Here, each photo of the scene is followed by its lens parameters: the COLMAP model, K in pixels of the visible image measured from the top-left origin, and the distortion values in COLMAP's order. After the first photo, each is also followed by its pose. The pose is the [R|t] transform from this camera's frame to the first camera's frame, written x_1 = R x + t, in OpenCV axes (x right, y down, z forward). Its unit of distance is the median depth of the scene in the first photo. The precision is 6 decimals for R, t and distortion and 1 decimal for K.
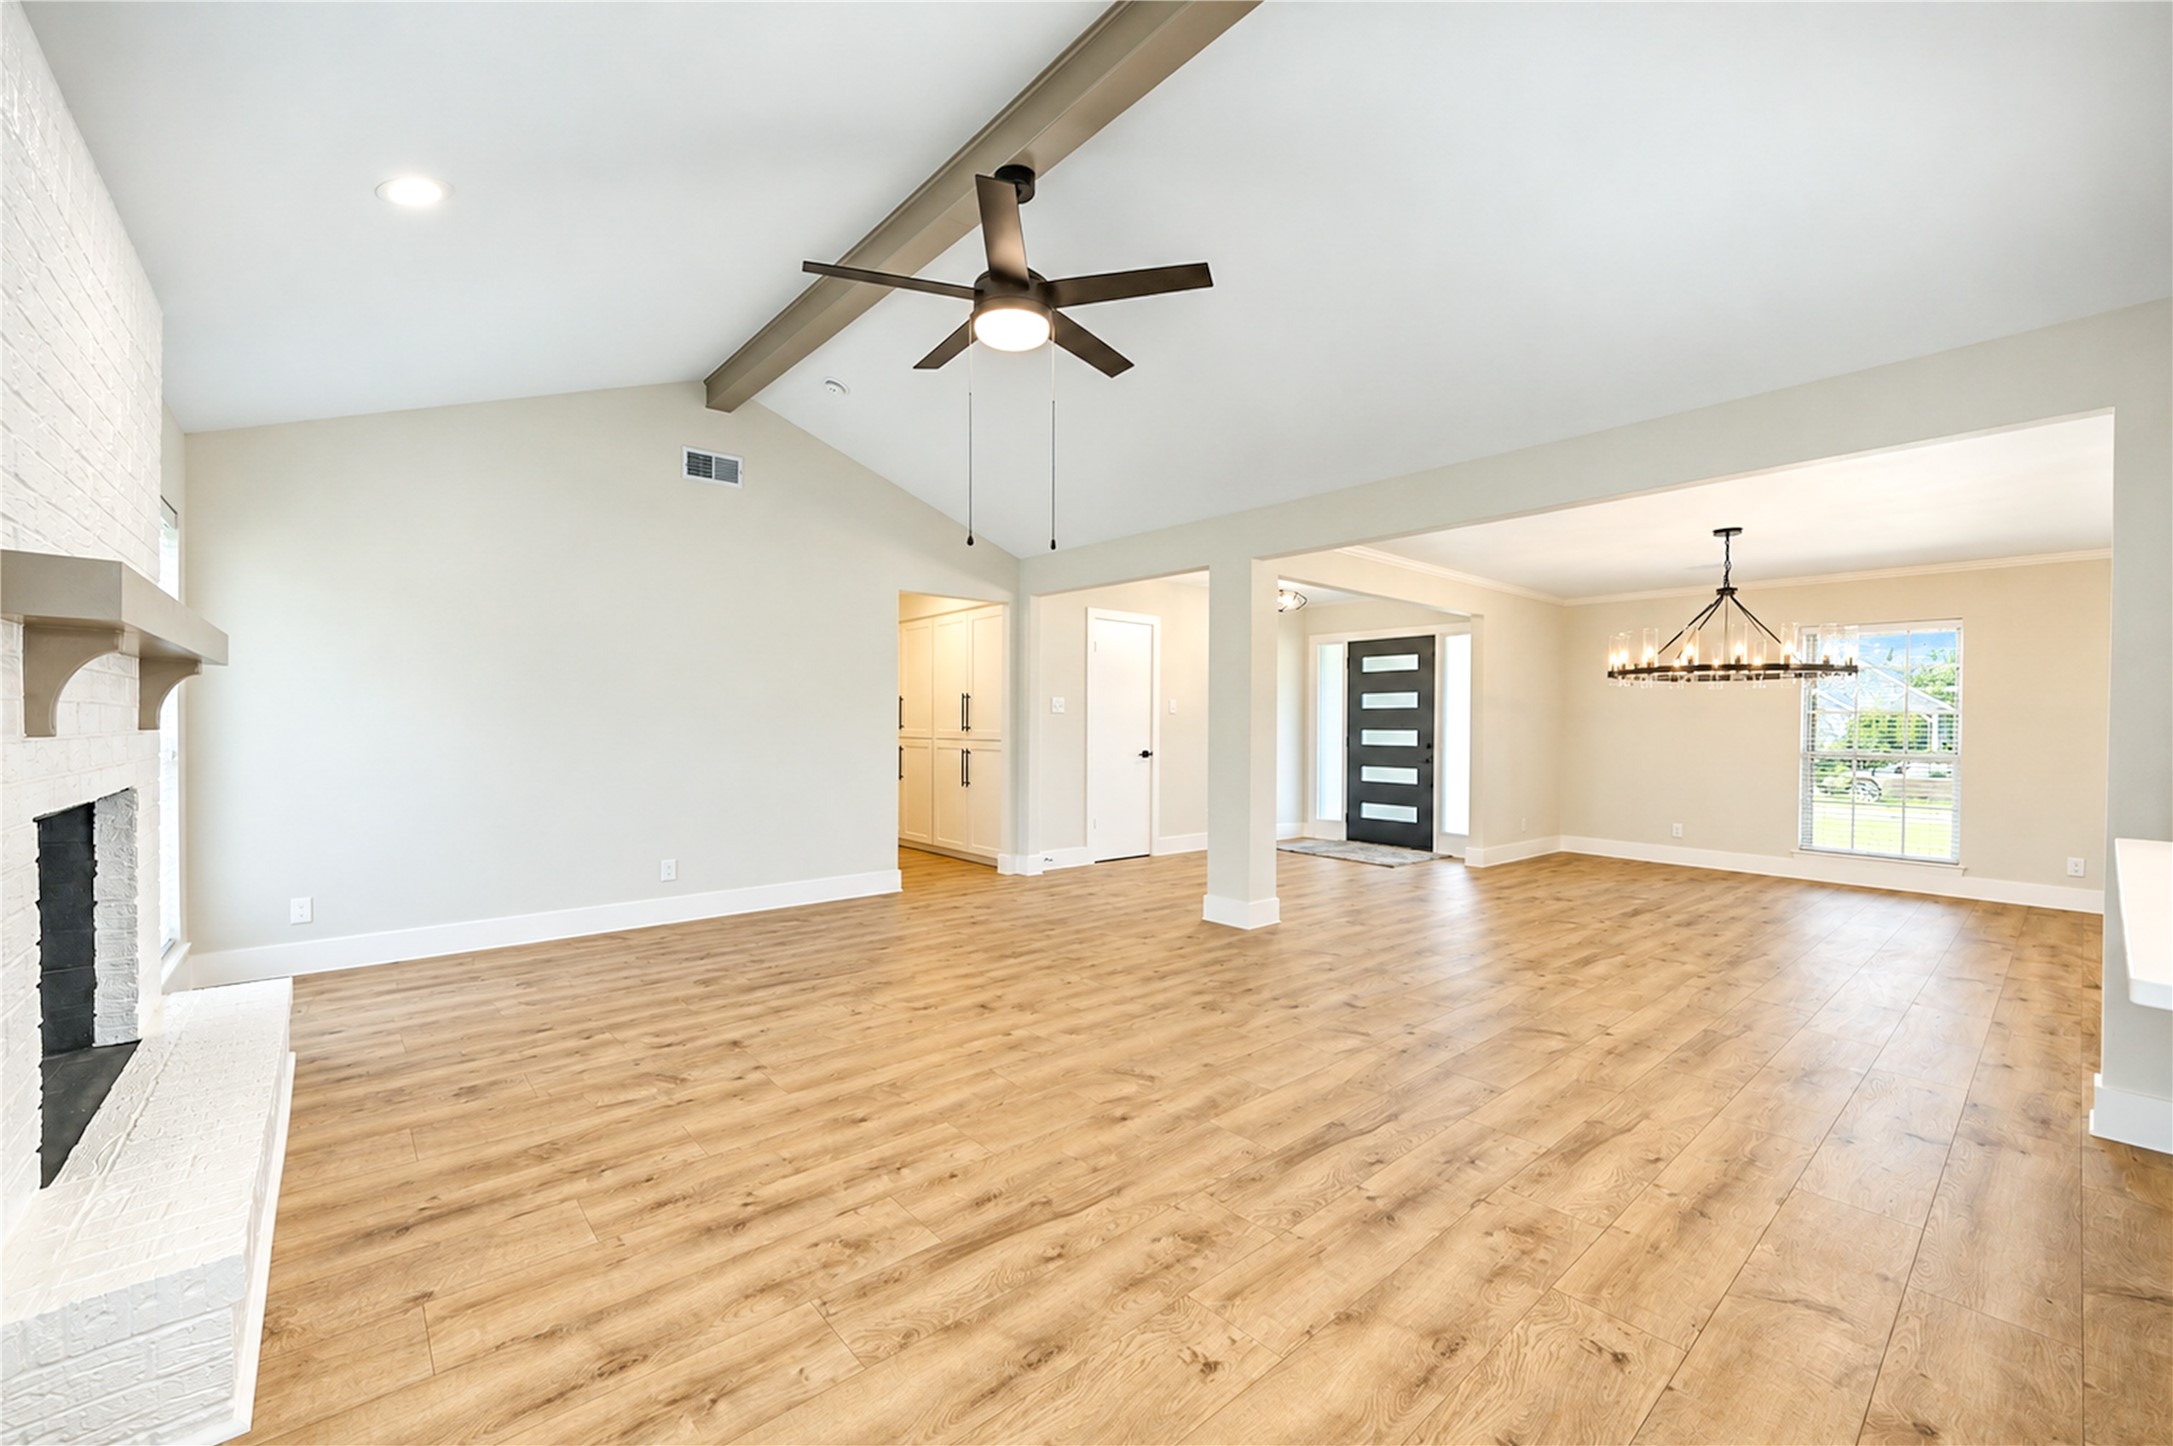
lens RADIAL K [[853.3, 0, 1087.2], [0, 853.3, 719.5], [0, 0, 1]] dist [0.003569, 0.000010]
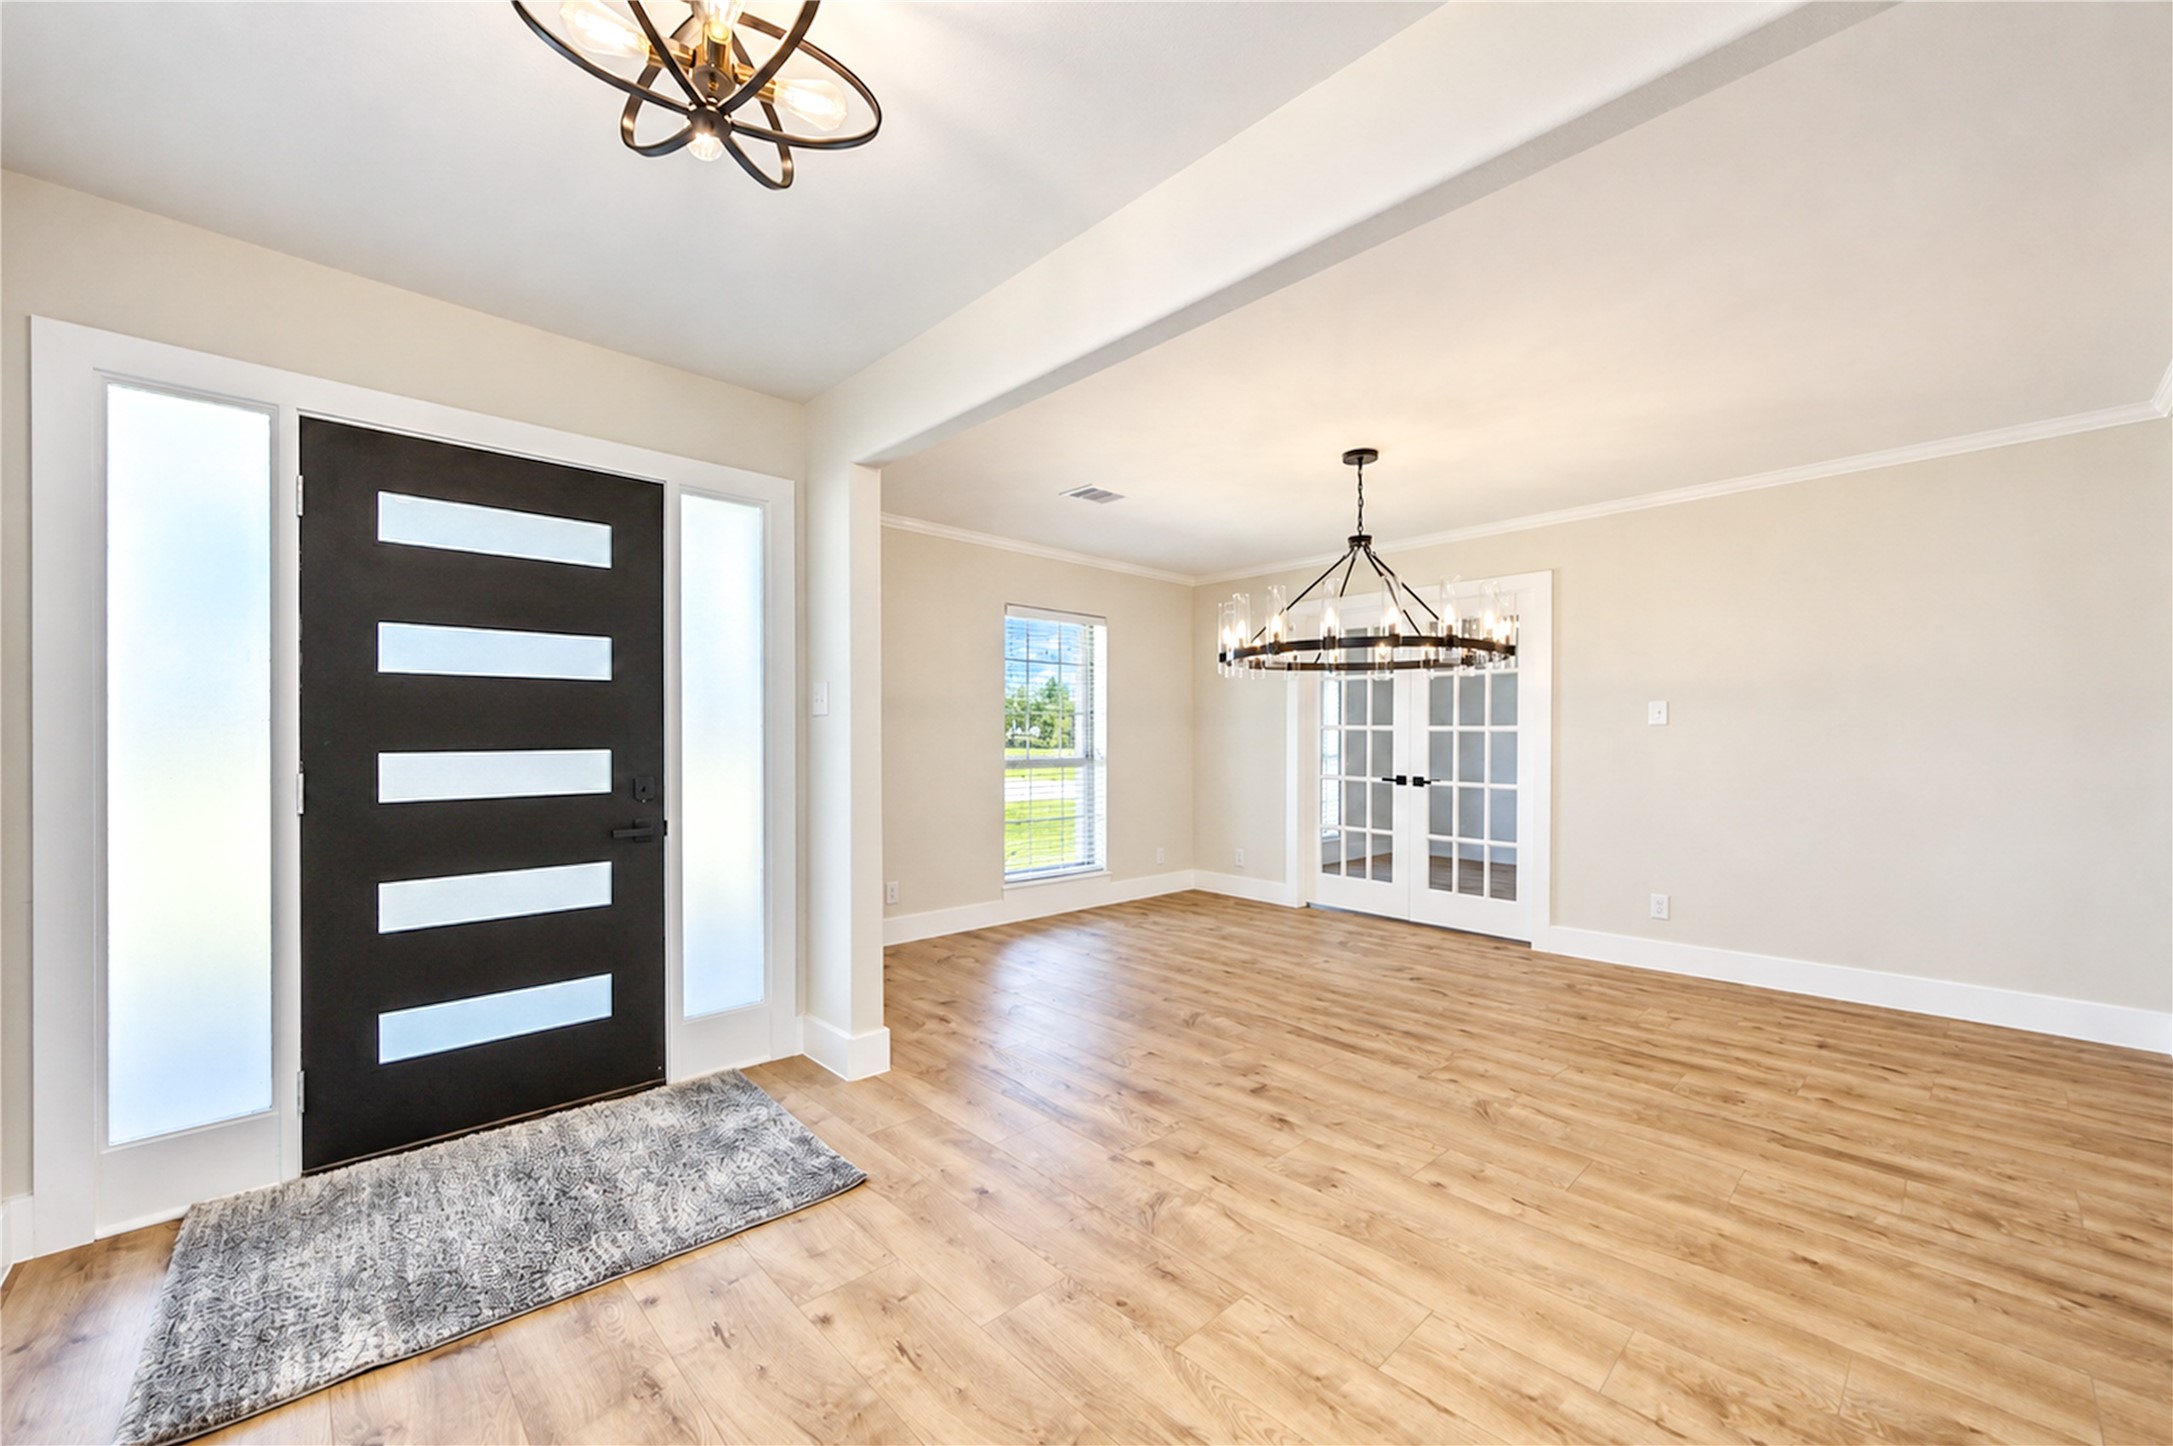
lens RADIAL K [[853.3, 0, 1086.7], [0, 853.3, 730.2], [0, 0, 1]] dist [0.003569, 0.000010]
pose [[-0.042820, -0.012261, 0.999008, 0.048504], [-0.008206, 0.999895, 0.011920, 0.000176], [-0.999049, -0.007688, -0.042916, 1.152839]]
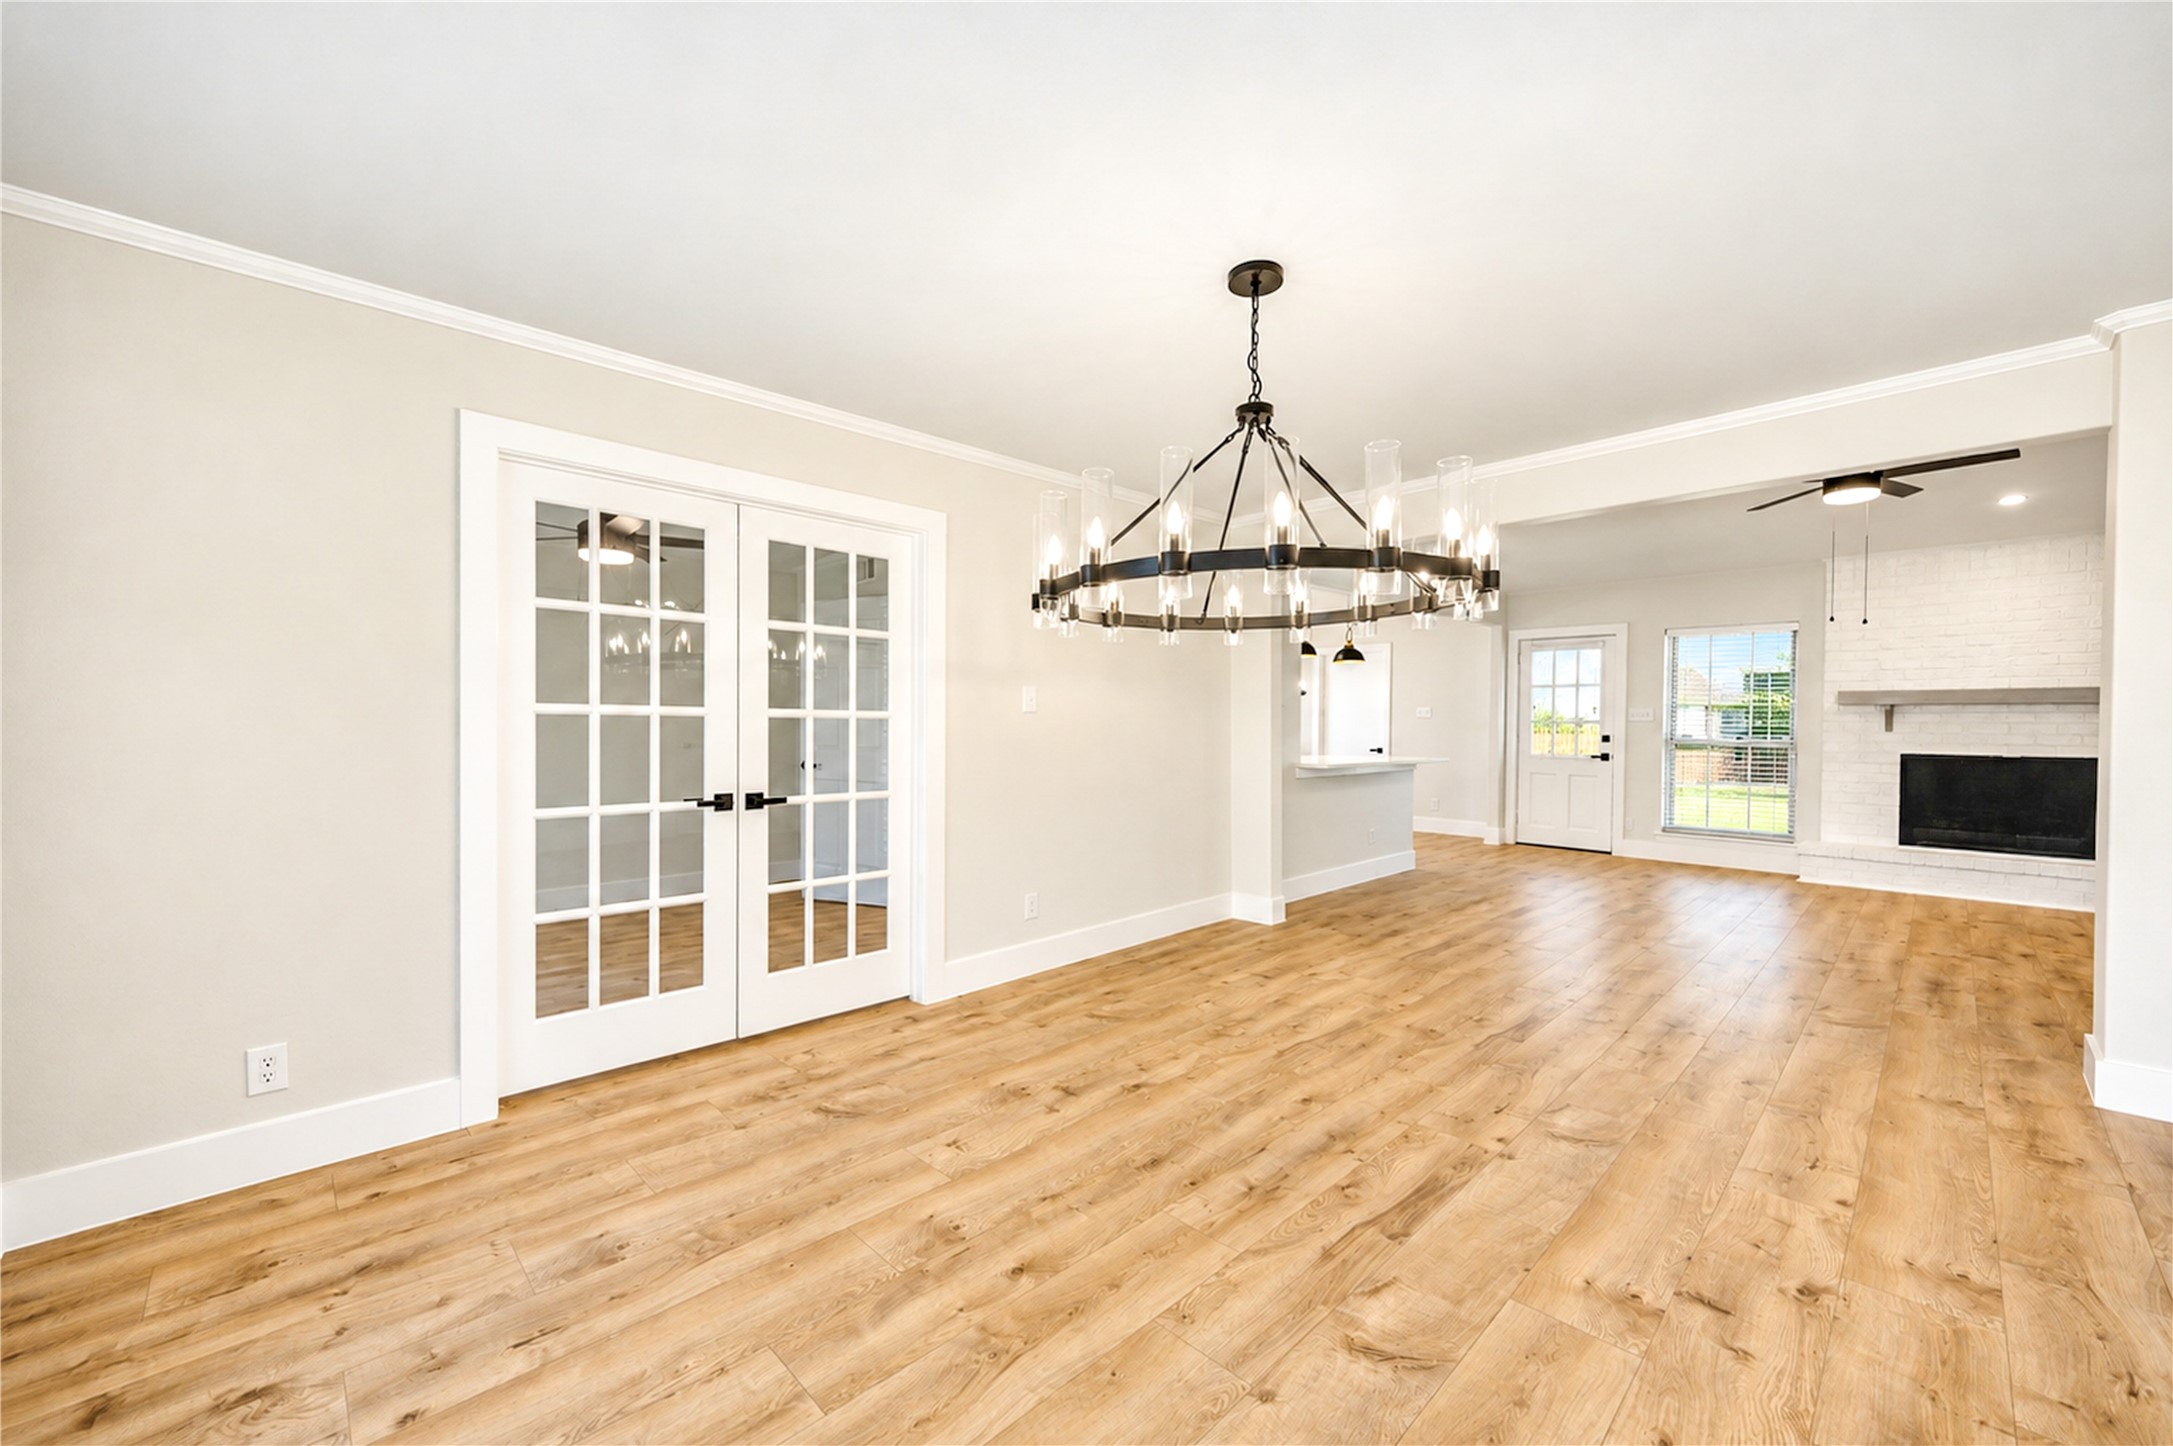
lens RADIAL K [[853.3, 0, 1089.5], [0, 853.3, 719.6], [0, 0, 1]] dist [0.003569, 0.000010]
pose [[-0.998106, -0.017498, -0.058970, 0.787517], [-0.017067, 0.999824, -0.007810, 0.011733], [0.059096, -0.006789, -0.998229, 1.325521]]
